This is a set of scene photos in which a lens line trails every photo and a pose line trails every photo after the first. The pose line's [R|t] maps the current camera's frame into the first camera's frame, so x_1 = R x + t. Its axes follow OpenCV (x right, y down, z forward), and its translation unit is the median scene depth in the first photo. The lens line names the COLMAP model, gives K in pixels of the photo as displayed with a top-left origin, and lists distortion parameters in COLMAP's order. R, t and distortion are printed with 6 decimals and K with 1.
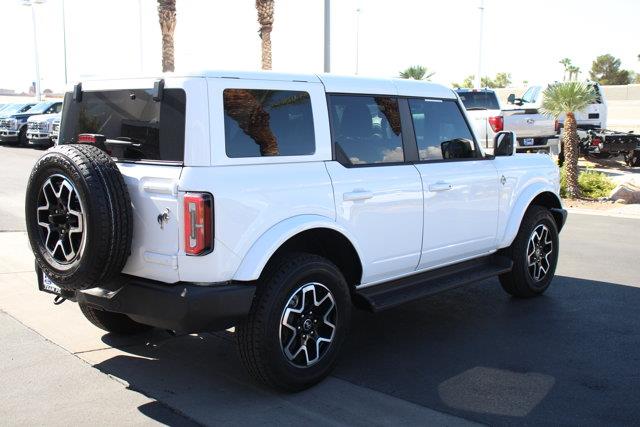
lens RADIAL K [[794.2, 0, 320.0], [0, 794.2, 213.5], [0, 0, 1]] dist [0.005874, 0.033412]
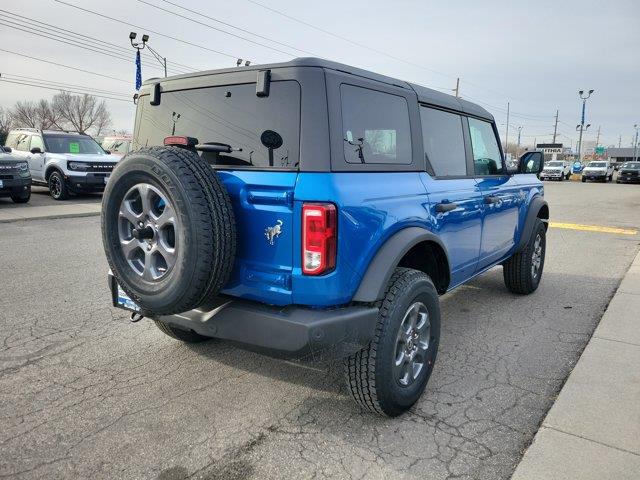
lens RADIAL K [[477.0, 0, 320.0], [0, 477.0, 240.0], [0, 0, 1]] dist [0.032146, -0.007893]
pose [[0.995787, -0.002524, 0.091664, -0.164440], [-0.001310, 0.999127, 0.041744, -0.007636], [-0.091689, -0.041689, 0.994915, 0.418925]]
